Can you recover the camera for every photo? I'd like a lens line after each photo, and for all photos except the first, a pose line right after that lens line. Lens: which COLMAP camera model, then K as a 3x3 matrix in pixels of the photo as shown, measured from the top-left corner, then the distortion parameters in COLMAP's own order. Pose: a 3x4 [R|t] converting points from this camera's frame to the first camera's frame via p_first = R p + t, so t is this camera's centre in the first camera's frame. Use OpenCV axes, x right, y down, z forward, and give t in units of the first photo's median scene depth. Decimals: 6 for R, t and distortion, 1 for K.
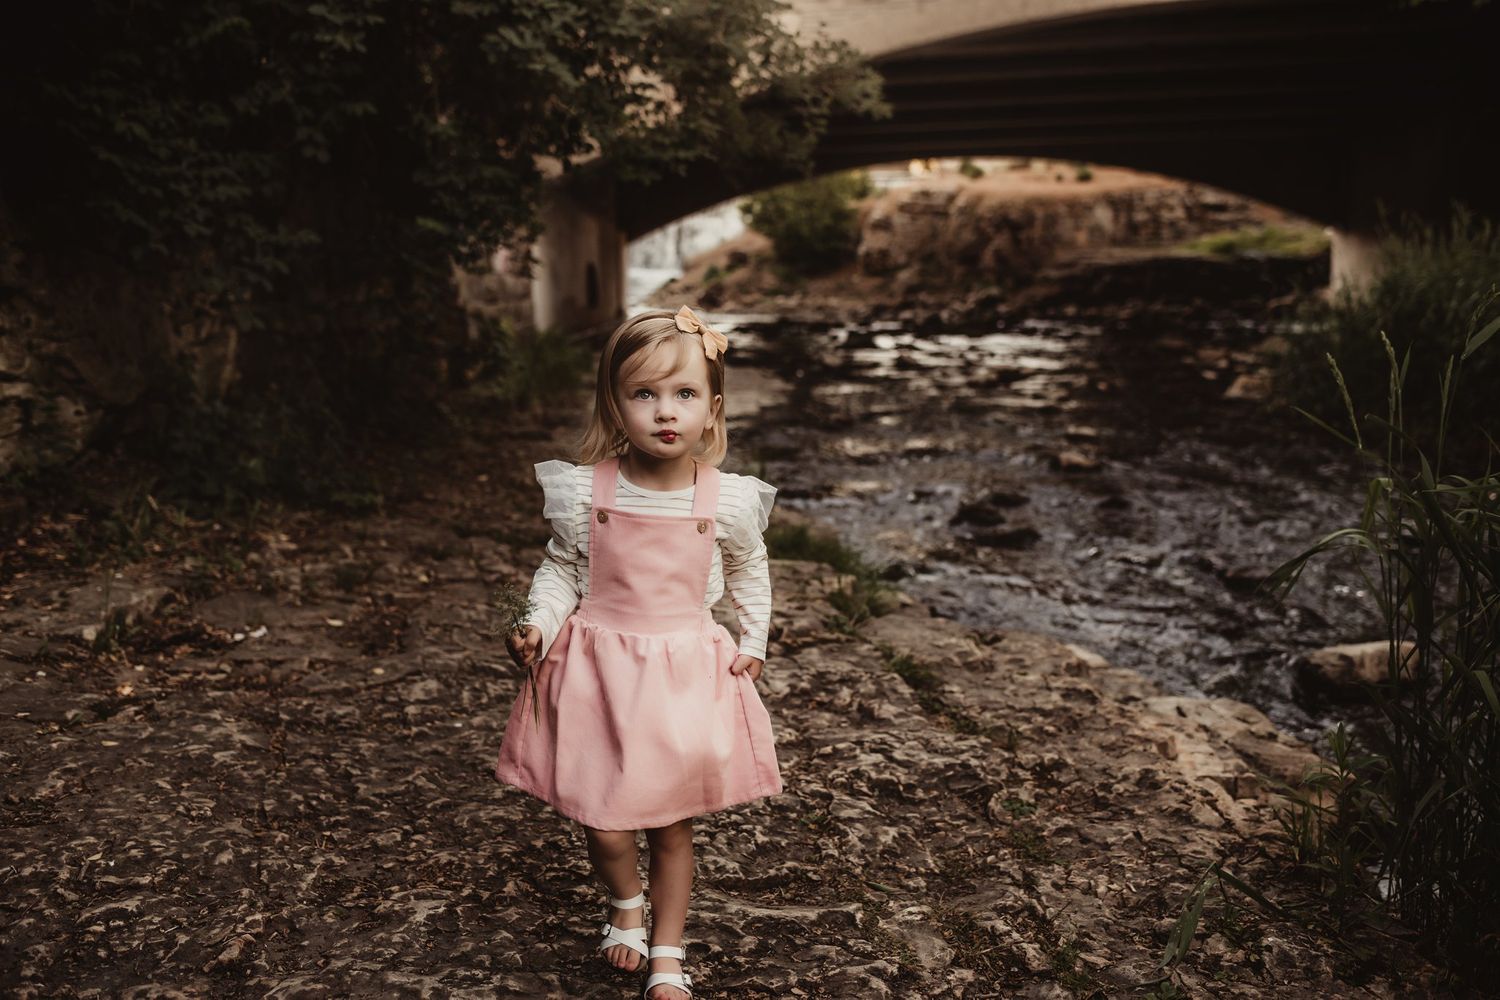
lens RADIAL K [[1484.9, 0, 750.0], [0, 1484.9, 500.0], [0, 0, 1]] dist [0.011756, -0.012203]
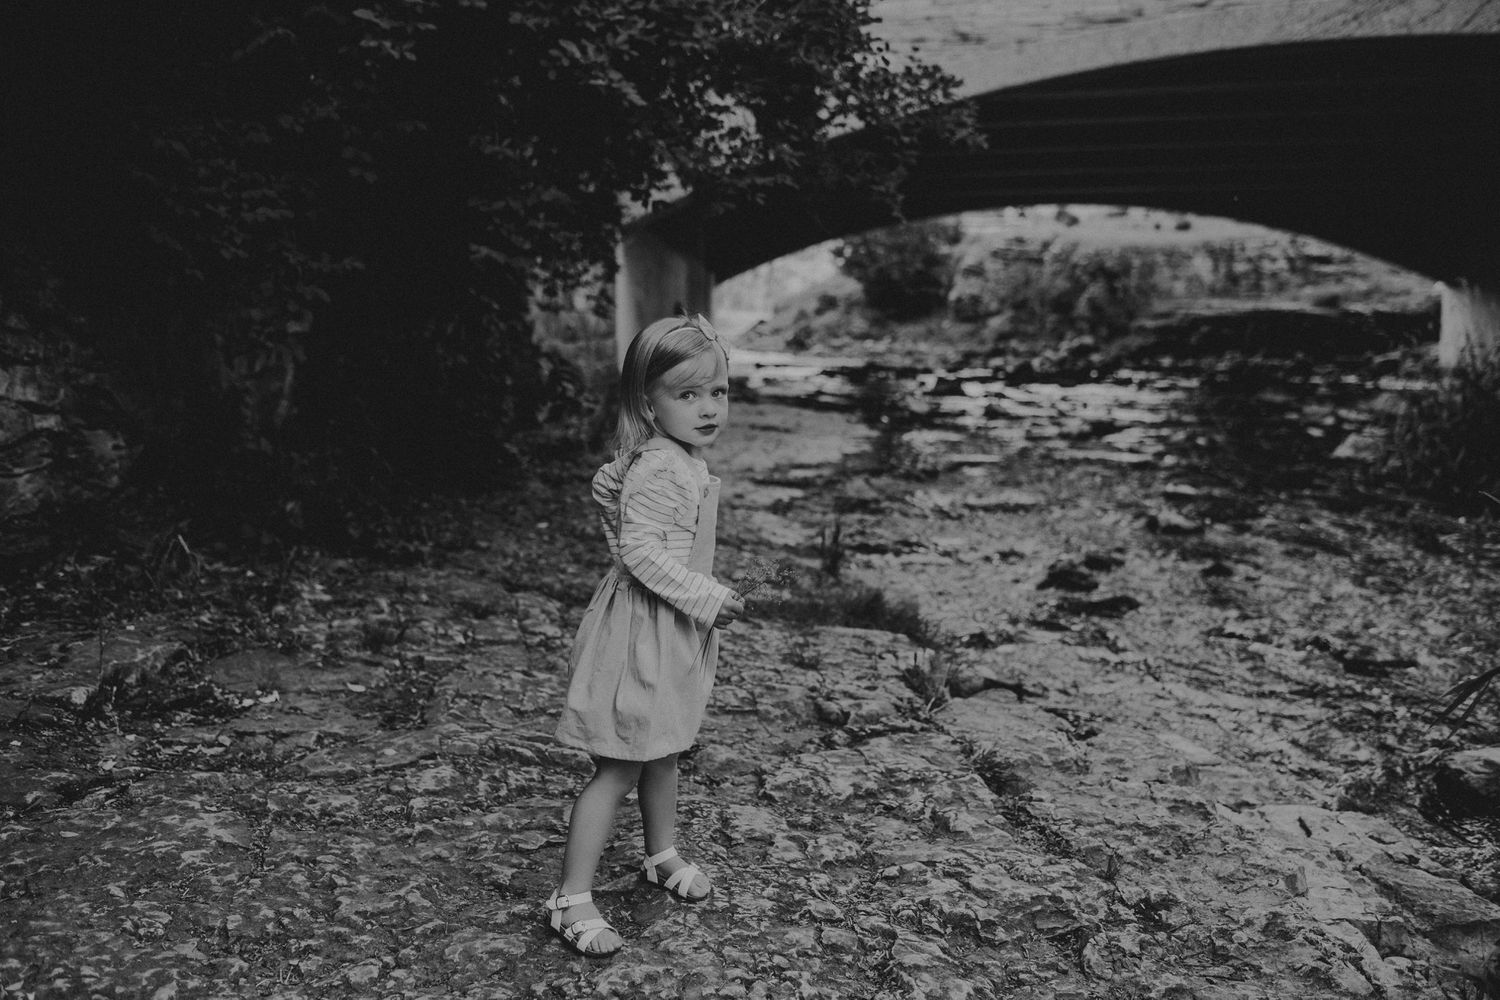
lens RADIAL K [[1484.9, 0, 750.0], [0, 1484.9, 500.0], [0, 0, 1]] dist [0.011756, -0.012203]
pose [[0.997961, 0.027848, -0.057429, 0.010536], [-0.029455, 0.999193, -0.027321, -0.015579], [0.056621, 0.028956, 0.997976, 0.109166]]
